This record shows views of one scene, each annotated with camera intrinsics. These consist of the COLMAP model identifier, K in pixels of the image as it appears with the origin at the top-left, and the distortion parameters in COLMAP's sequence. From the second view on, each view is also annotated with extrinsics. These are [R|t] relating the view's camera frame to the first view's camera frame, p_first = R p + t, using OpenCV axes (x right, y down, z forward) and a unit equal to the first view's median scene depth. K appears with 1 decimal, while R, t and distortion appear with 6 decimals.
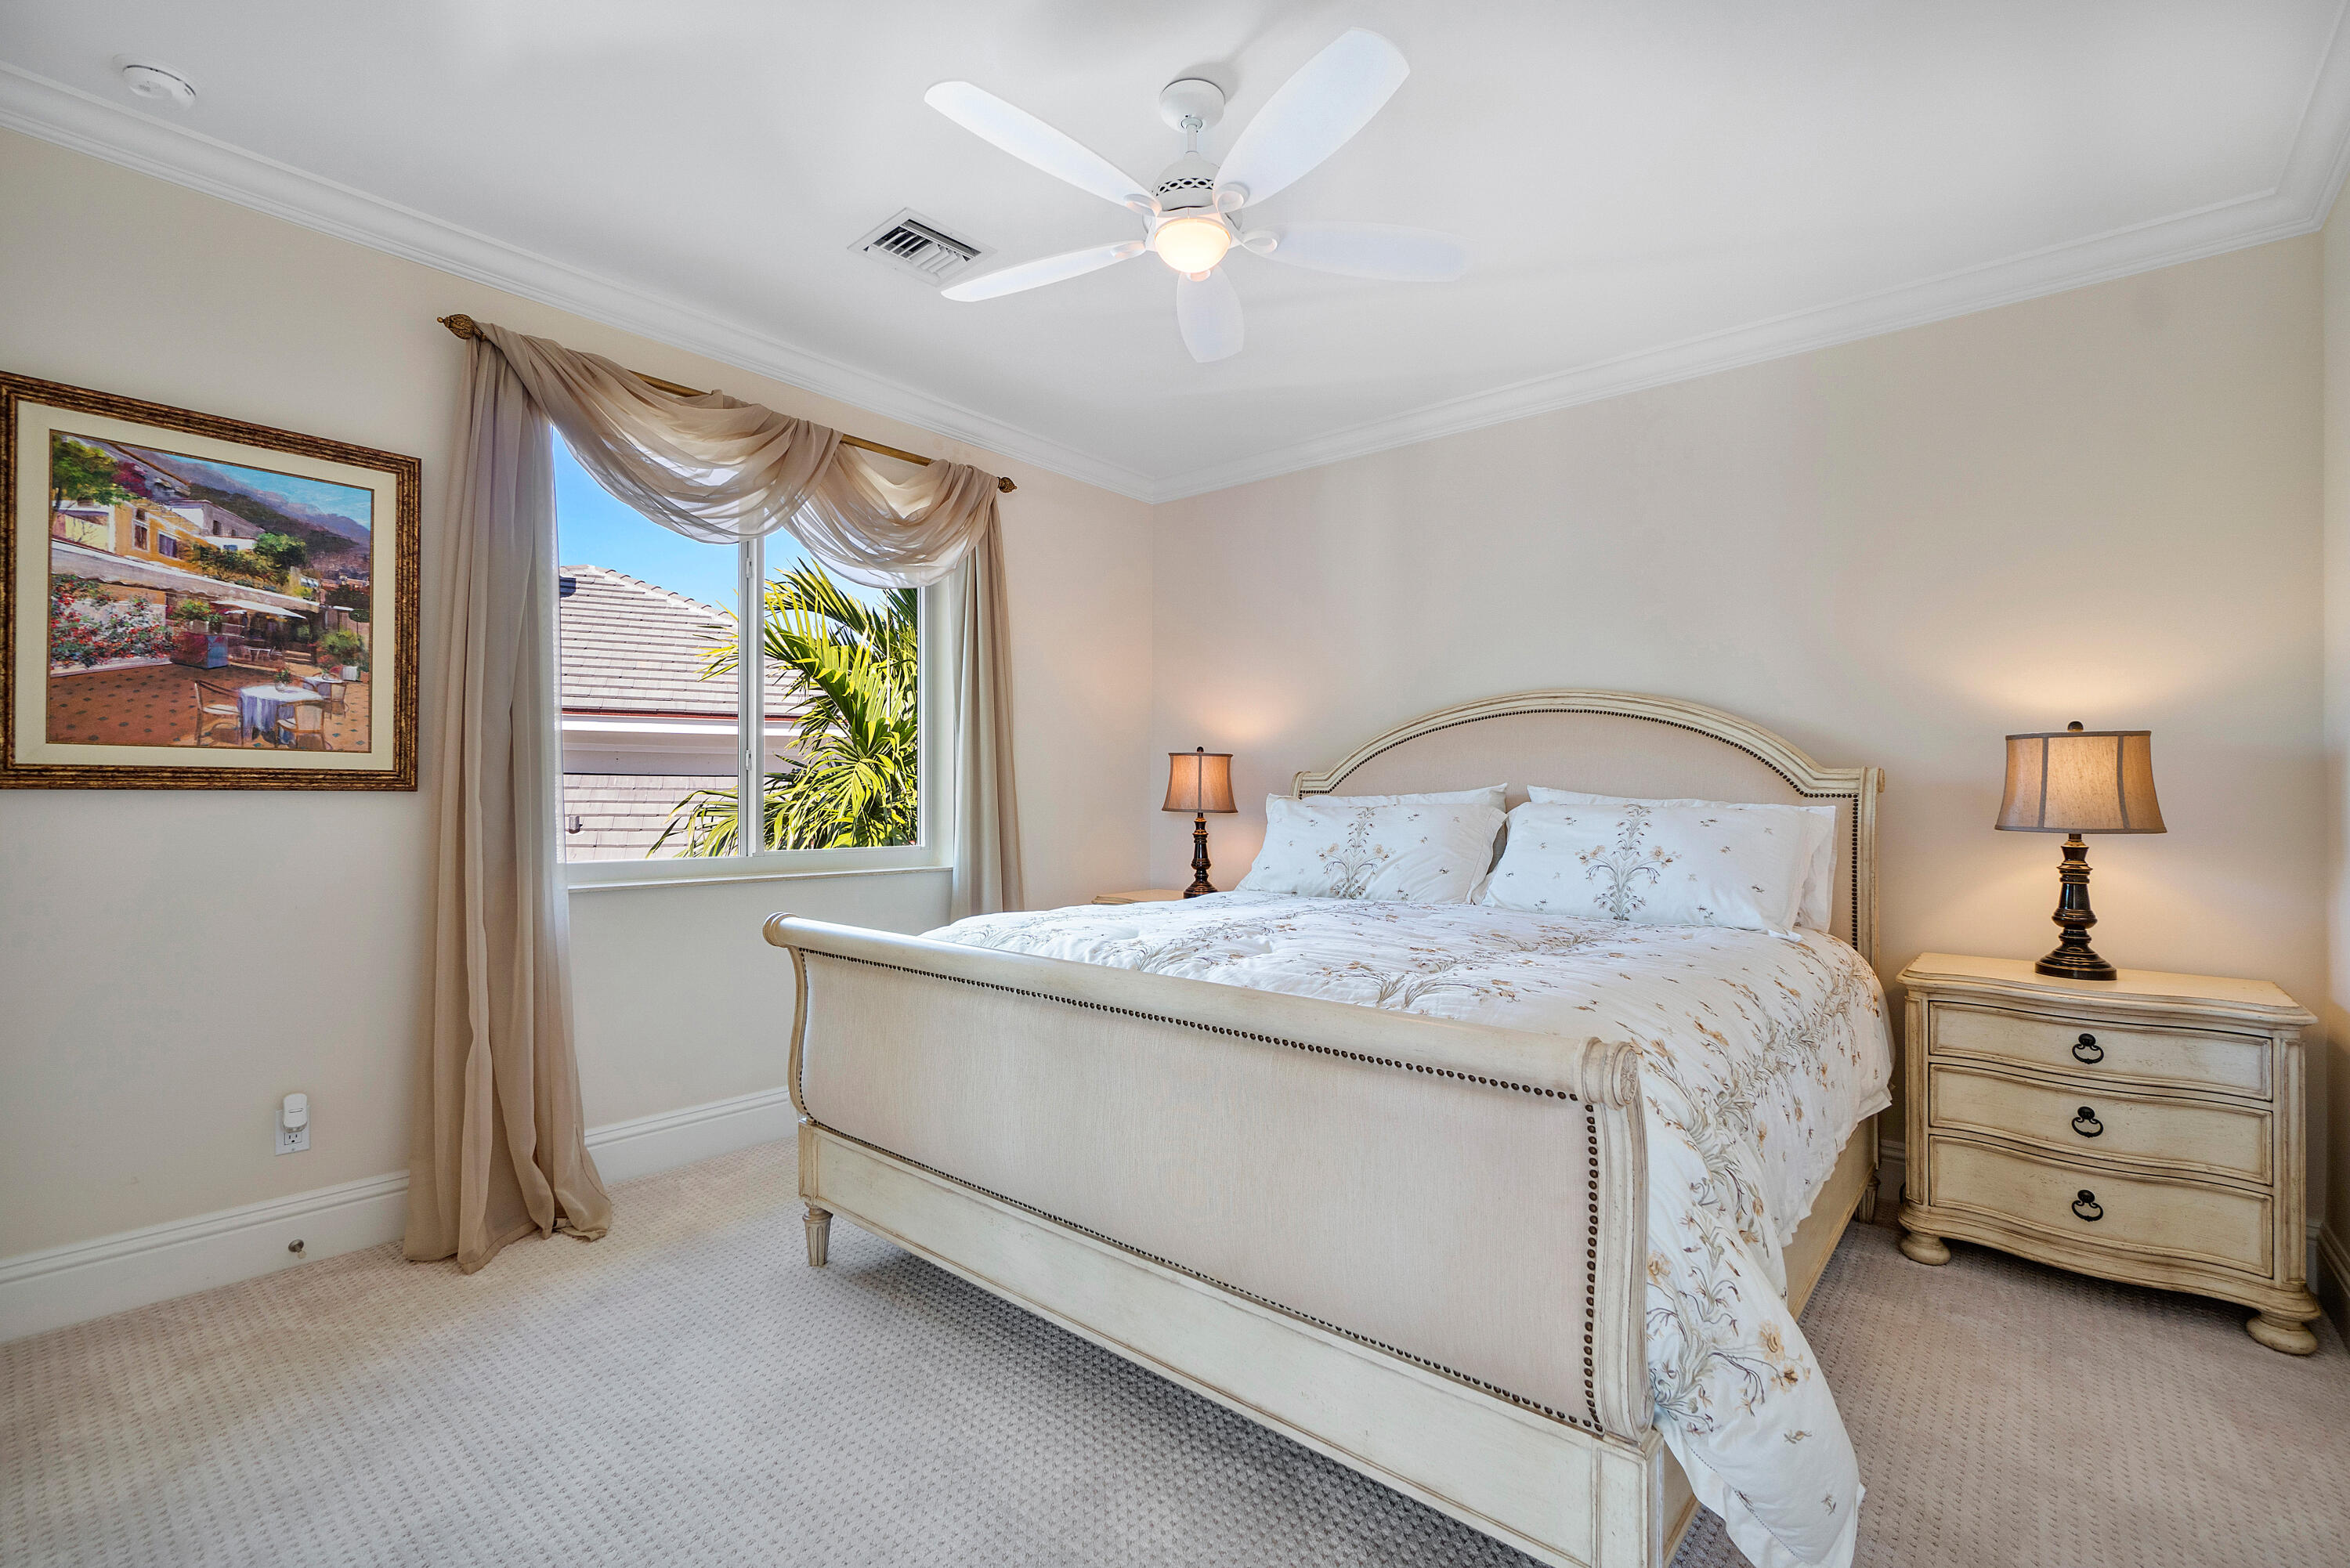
lens RADIAL K [[1023.5, 0, 1164.0], [0, 1023.5, 784.3], [0, 0, 1]] dist [-0.007901, 0.001169]
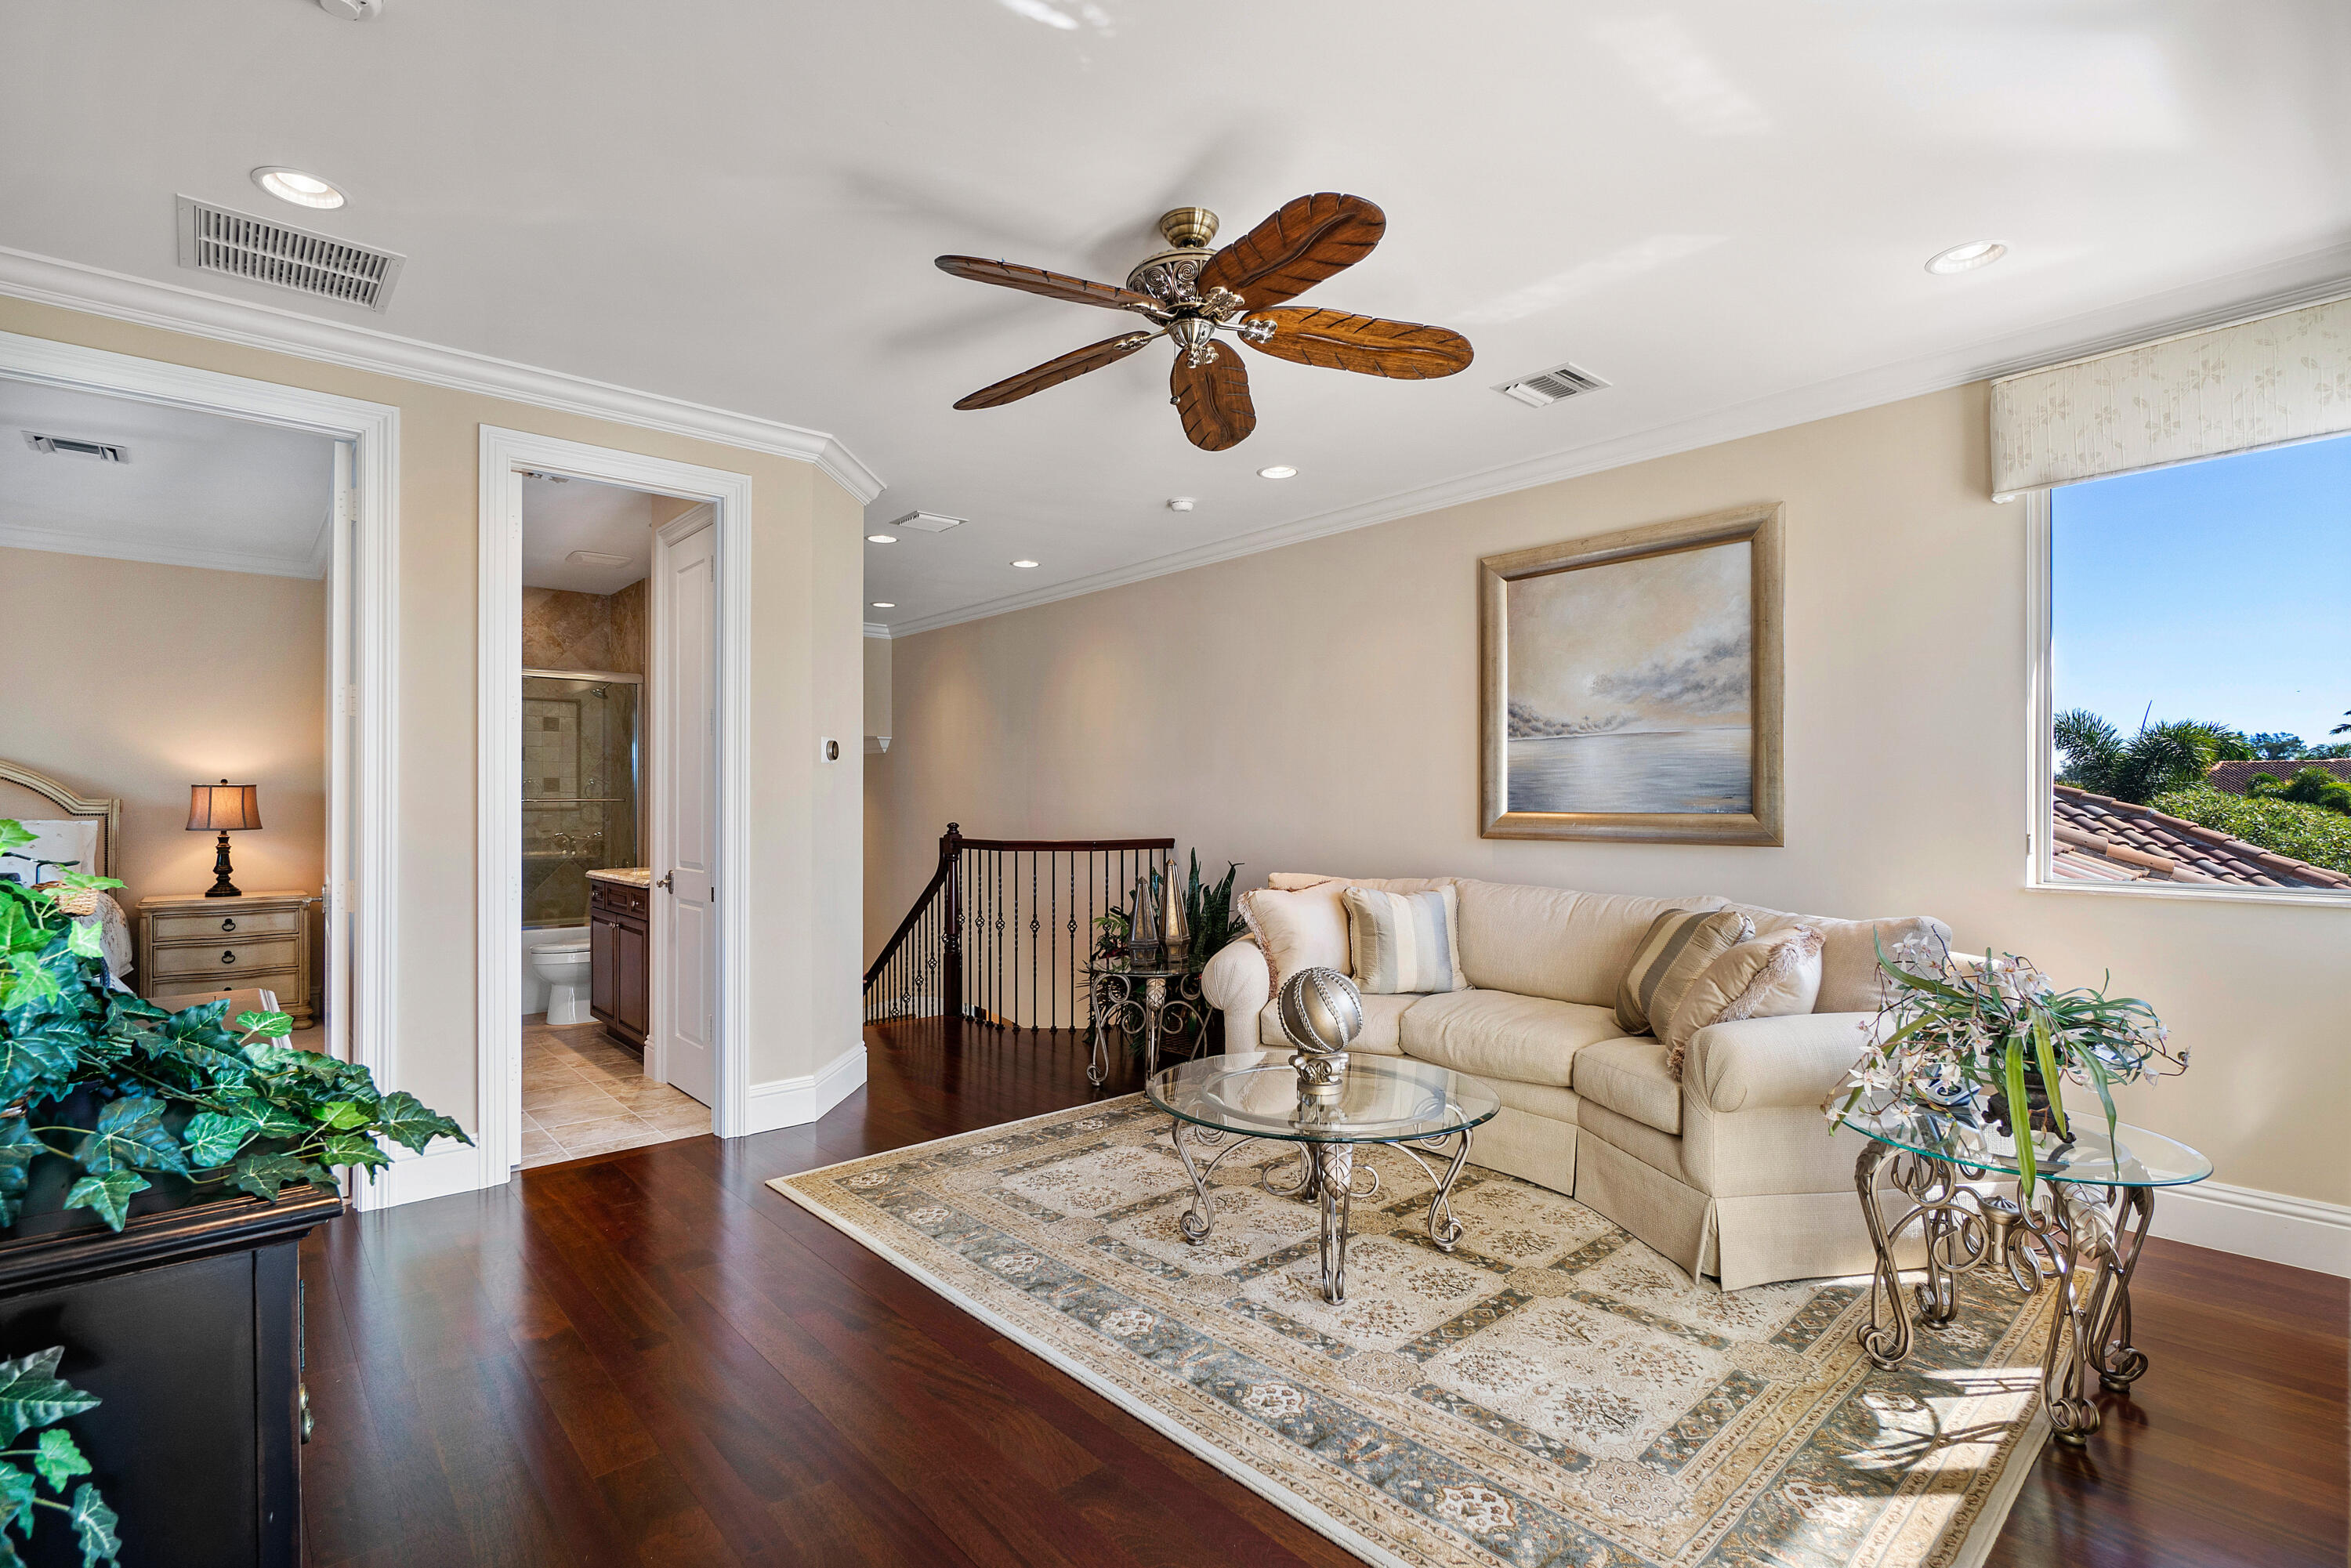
lens RADIAL K [[1125.5, 0, 1171.3], [0, 1125.5, 798.7], [0, 0, 1]] dist [-0.005309, -0.000822]
pose [[0.137463, 0.001501, 0.990506, -1.209627], [-0.006868, 0.999976, -0.000562, -0.033753], [-0.990483, -0.006726, 0.137470, -1.346976]]
